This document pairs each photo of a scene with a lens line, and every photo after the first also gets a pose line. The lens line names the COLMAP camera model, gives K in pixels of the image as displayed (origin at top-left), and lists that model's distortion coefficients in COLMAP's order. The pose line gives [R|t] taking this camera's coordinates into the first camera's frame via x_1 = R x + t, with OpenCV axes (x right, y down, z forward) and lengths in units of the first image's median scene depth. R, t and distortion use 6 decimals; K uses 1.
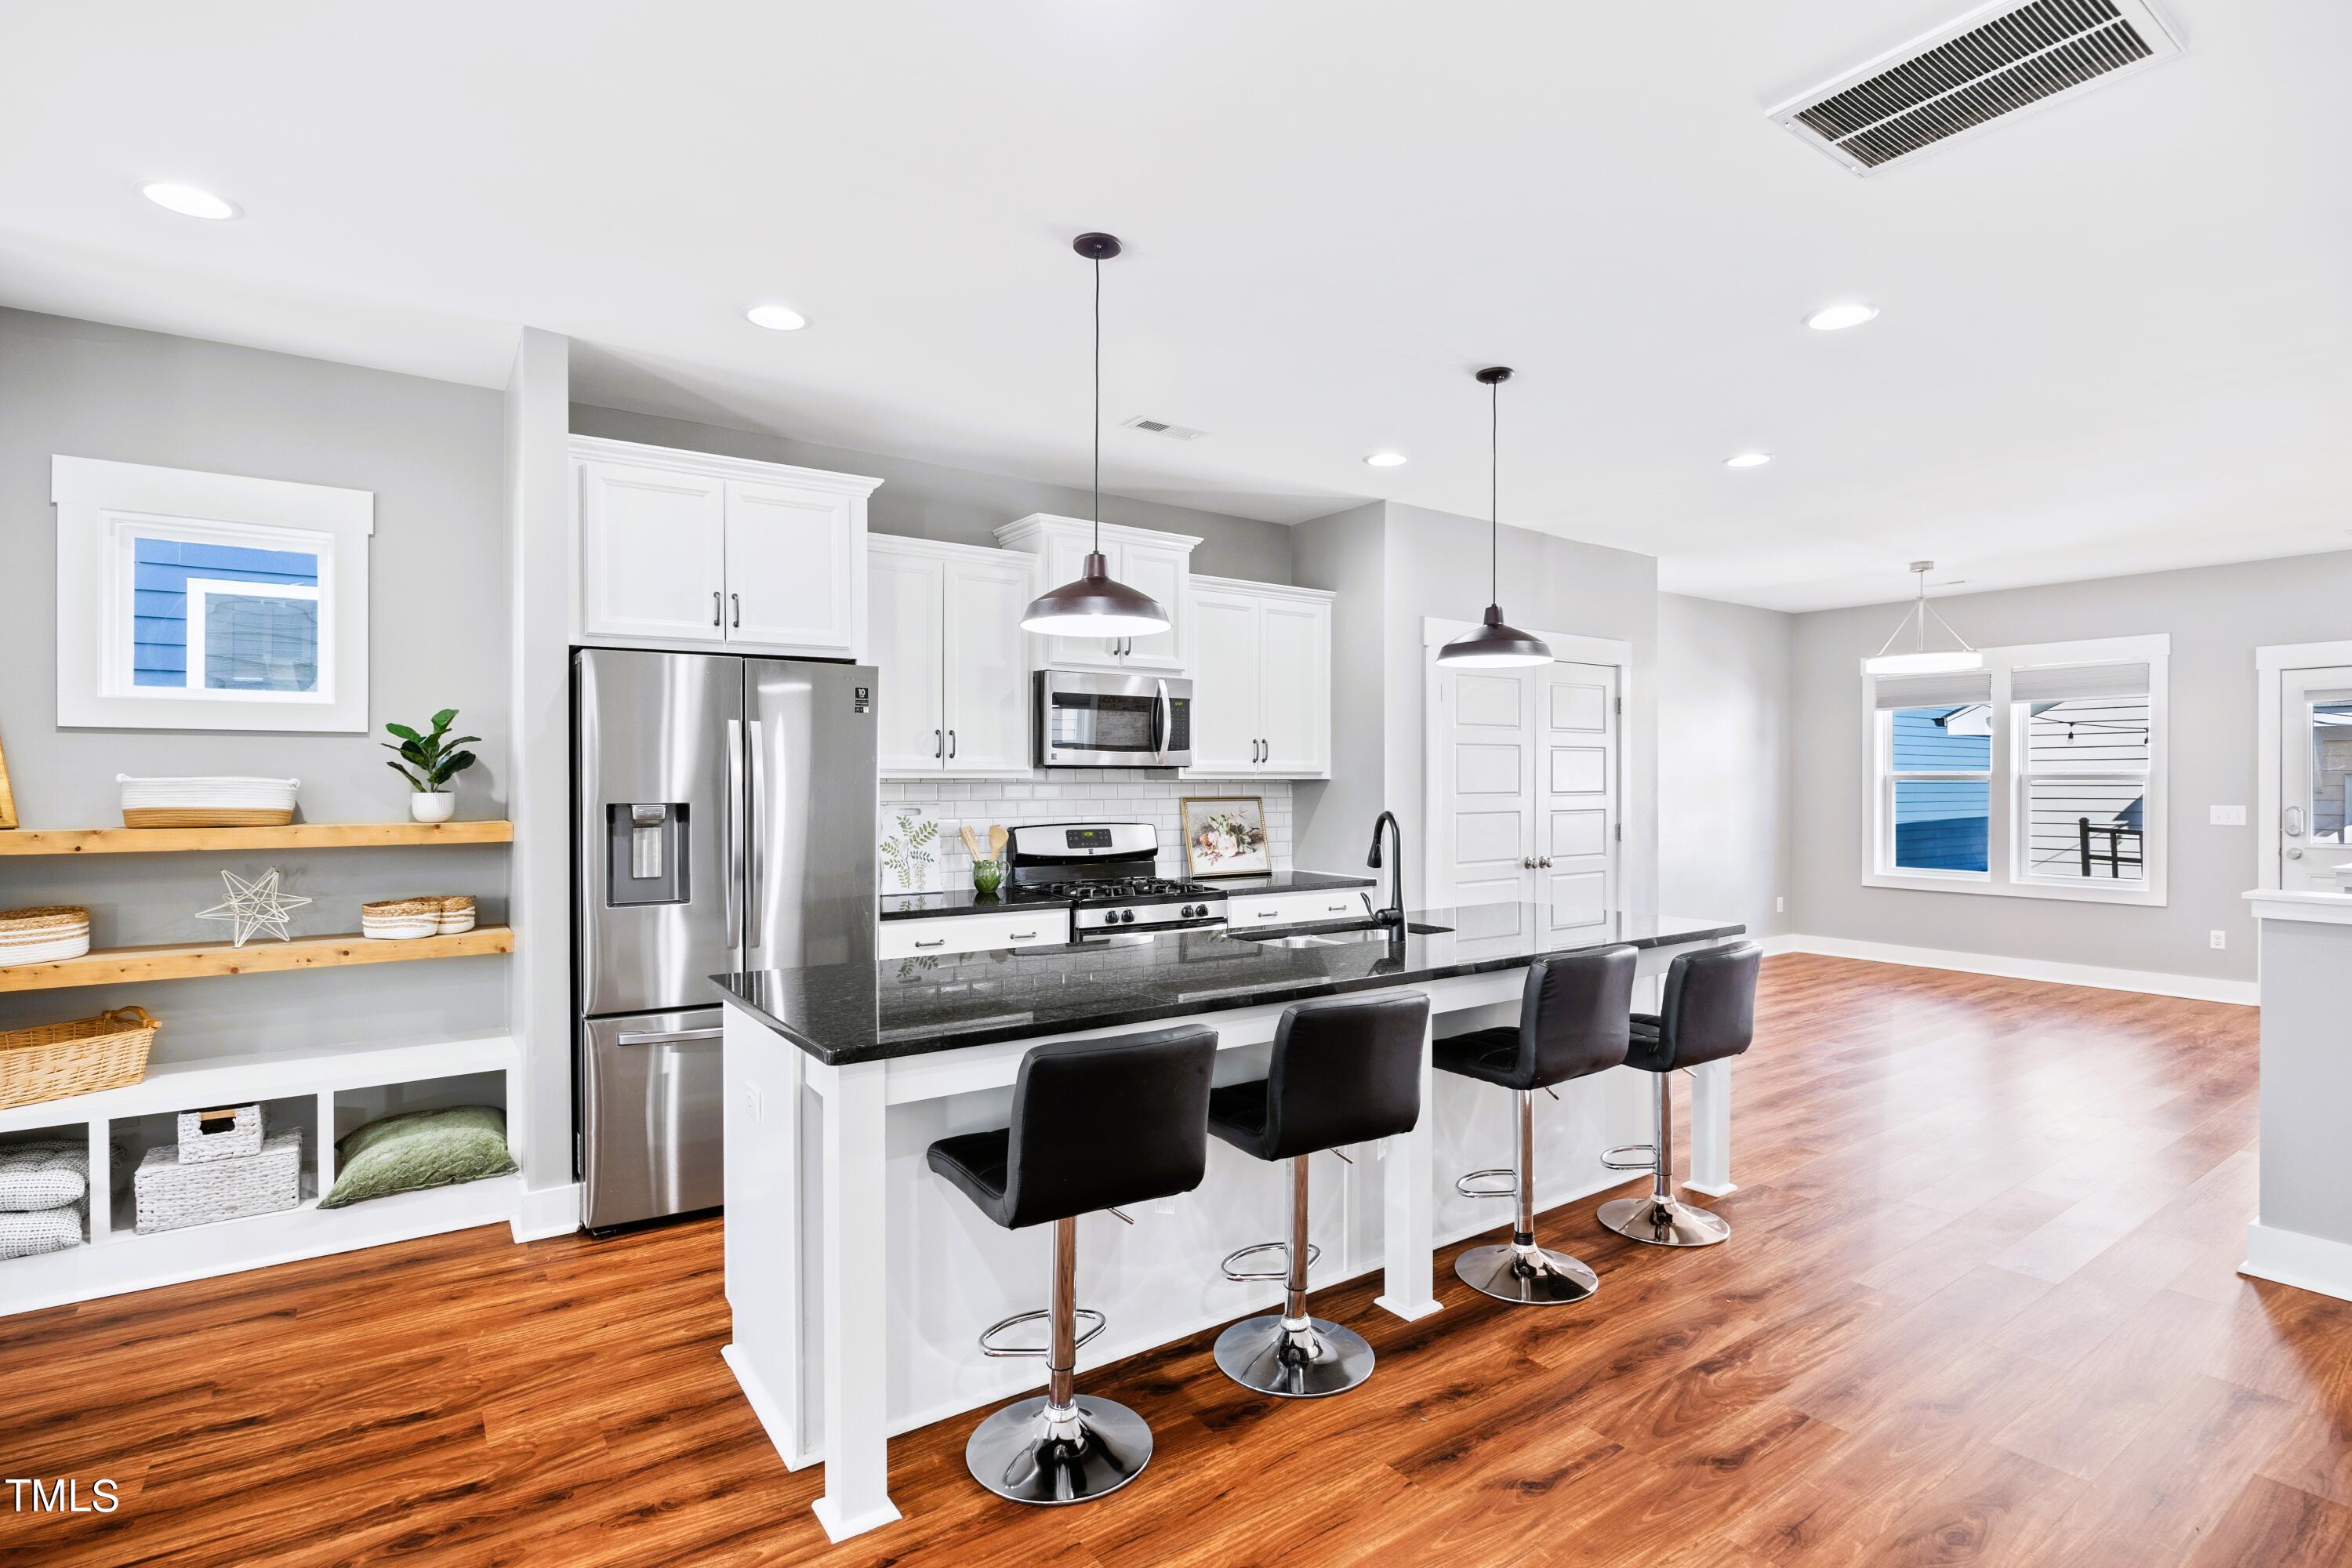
lens RADIAL K [[1134.8, 0, 1176.0], [0, 1134.8, 784.0], [0, 0, 1]] dist [-0.010657, 0.000290]
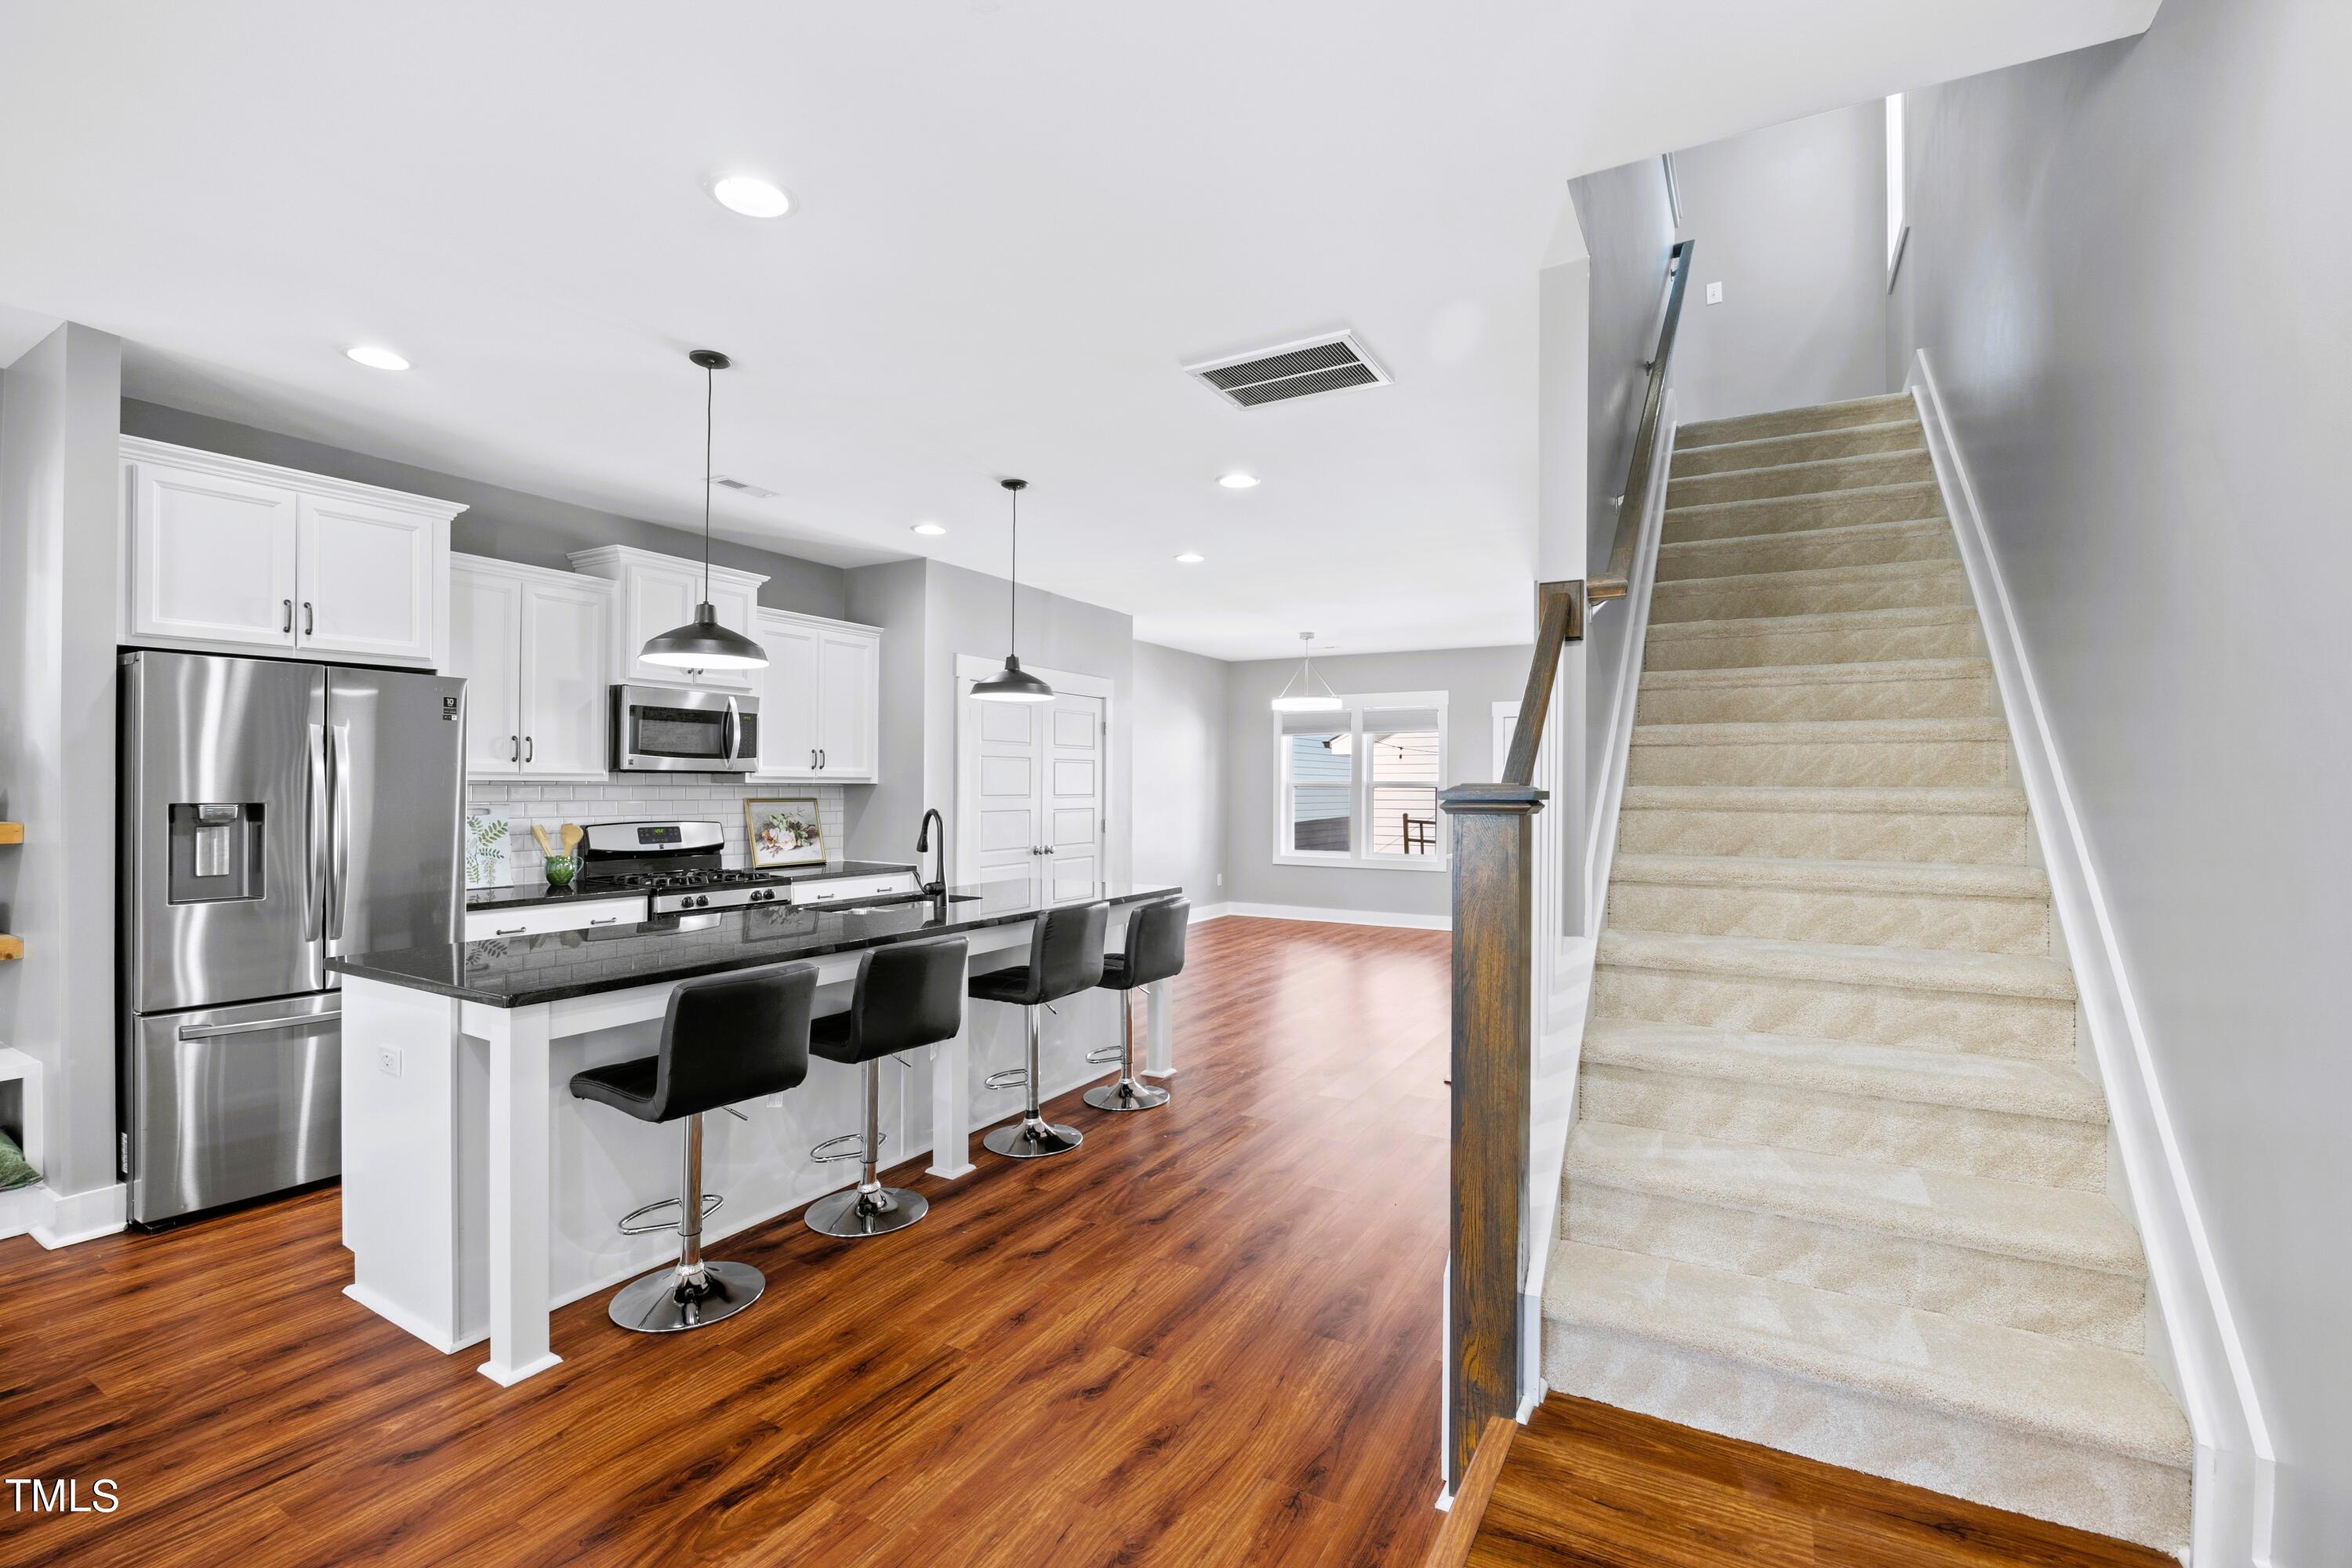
lens RADIAL K [[1034.3, 0, 1176.5], [0, 1034.3, 780.8], [0, 0, 1]] dist [-0.017114, 0.000581]
pose [[0.906557, 0.007595, 0.422015, -0.047477], [-0.004798, 0.999959, -0.007689, -0.000278], [-0.422056, 0.004946, 0.906556, -0.152728]]
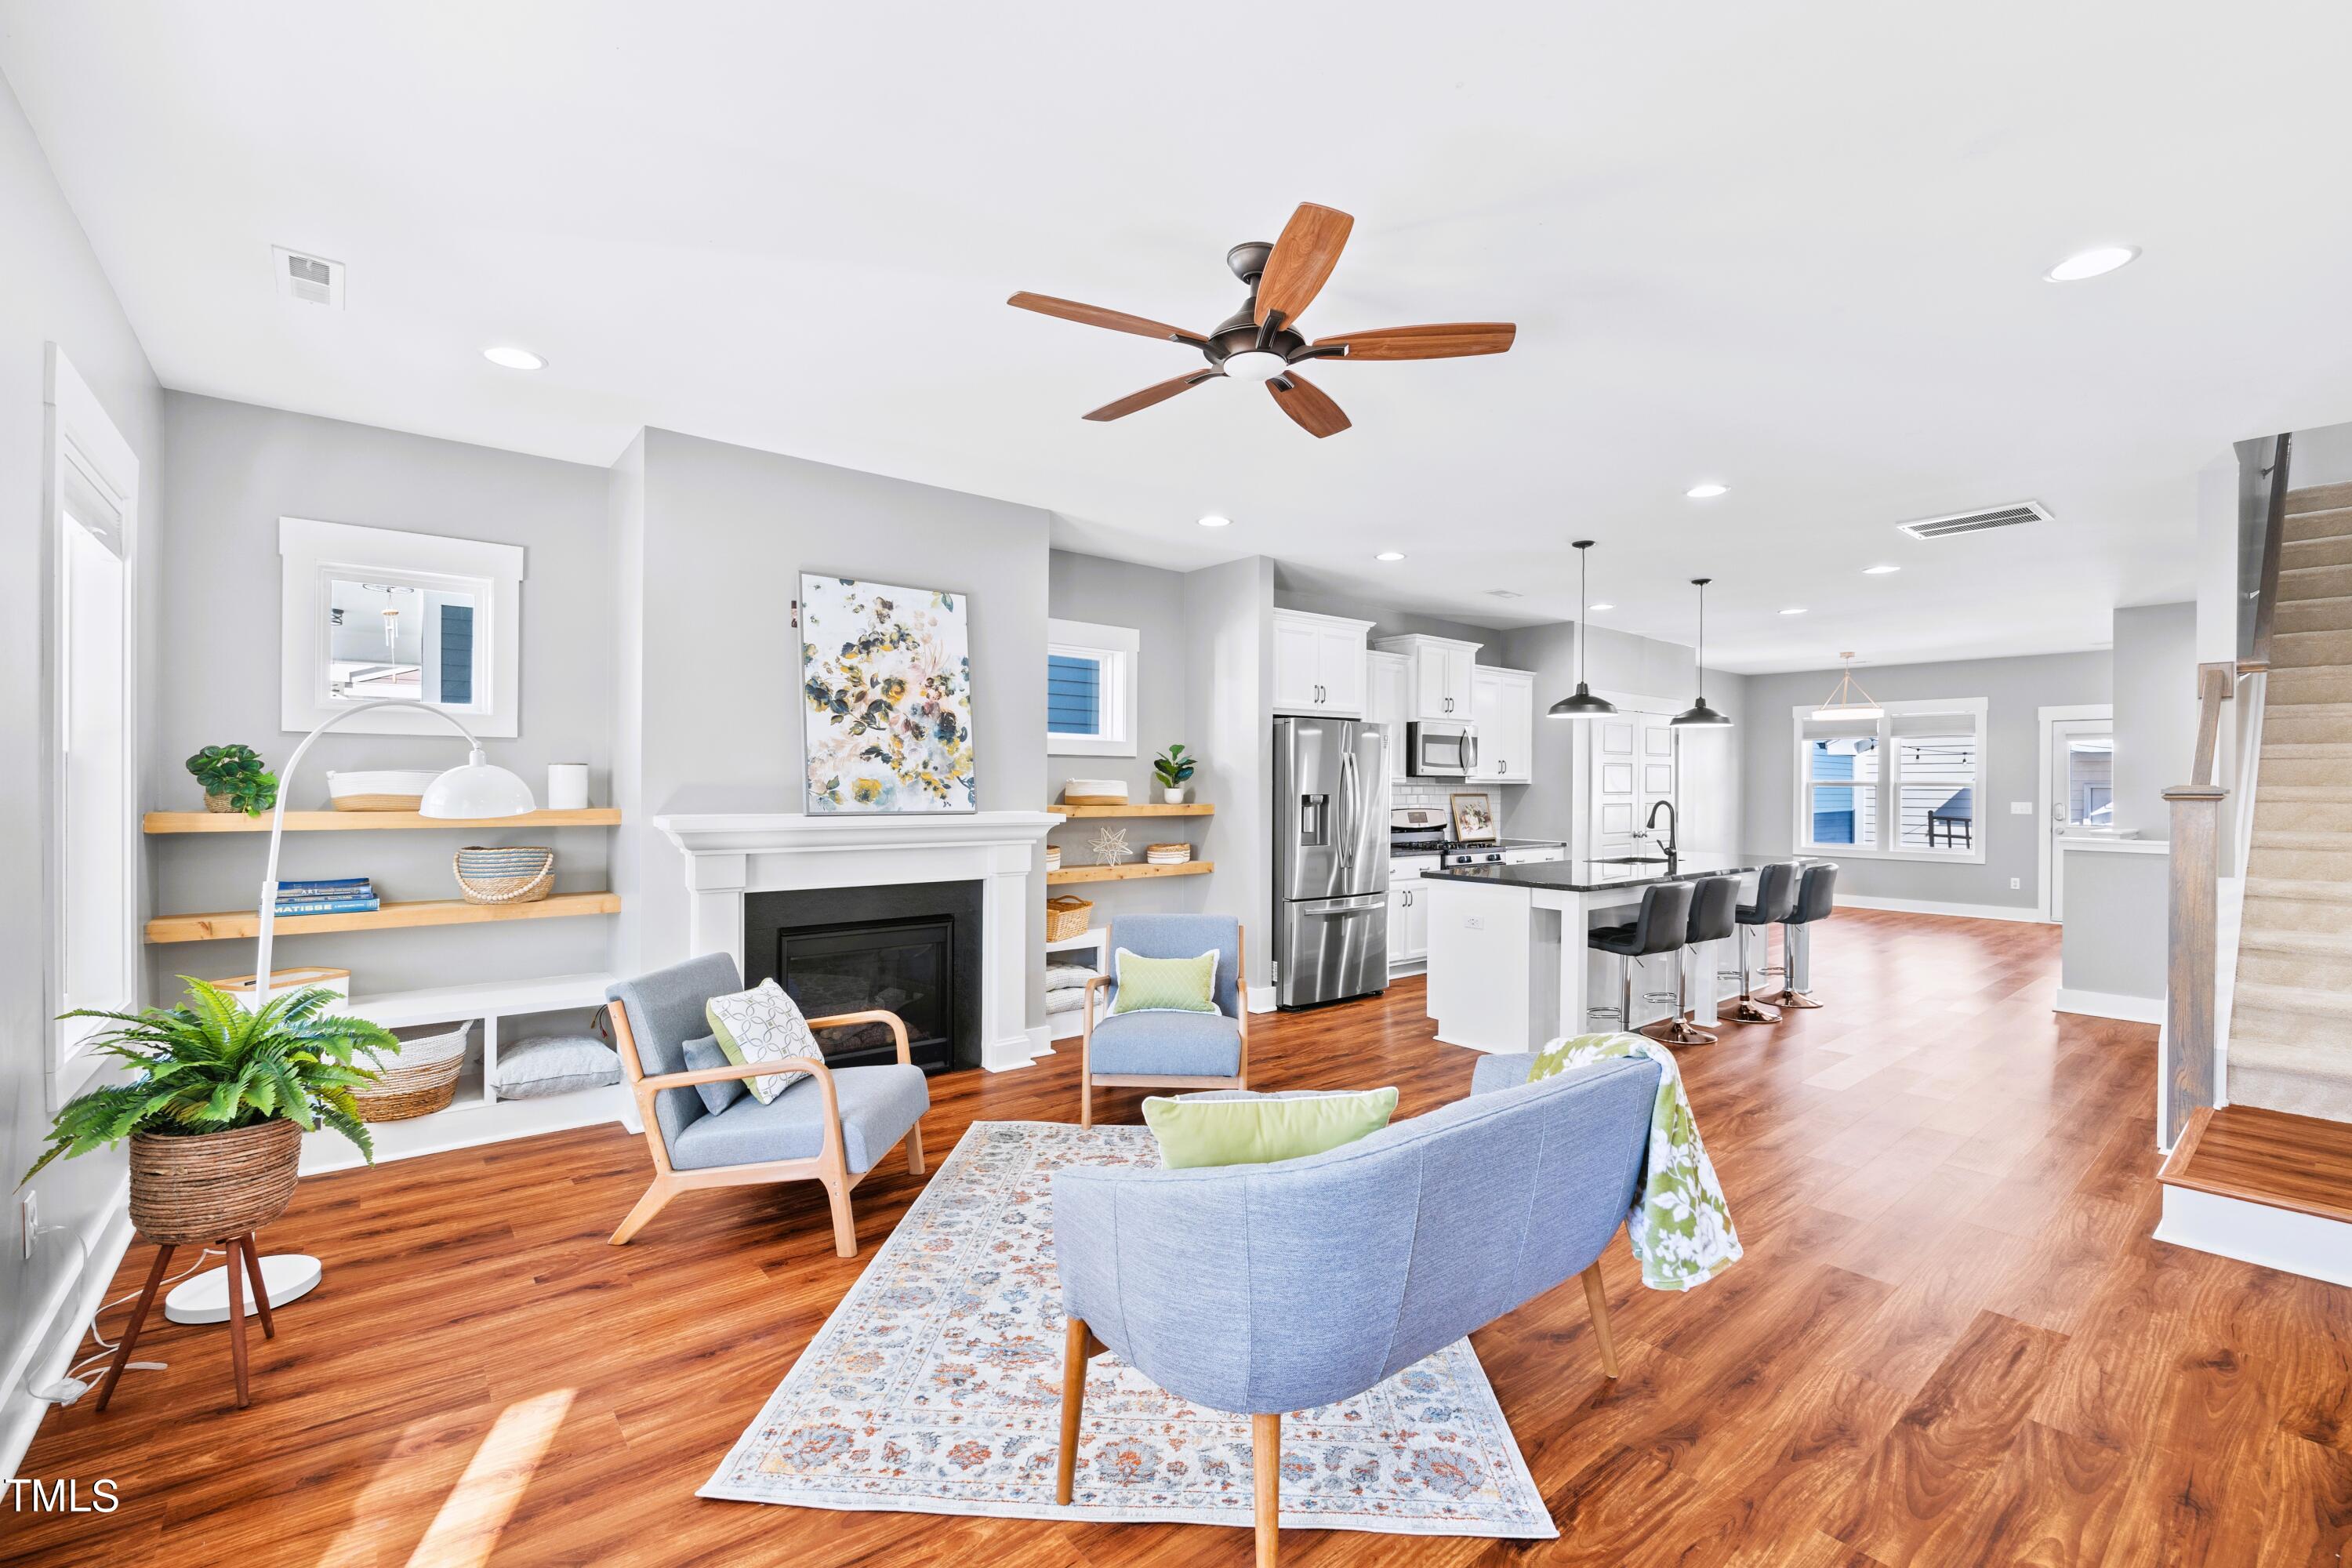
lens RADIAL K [[1002.2, 0, 1181.1], [0, 1002.2, 785.5], [0, 0, 1]] dist [-0.010800, -0.000486]
pose [[0.997098, 0.005769, 0.075915, -0.604730], [-0.005809, 0.999983, 0.000310, 0.001331], [-0.075912, -0.000750, 0.997114, -0.540260]]
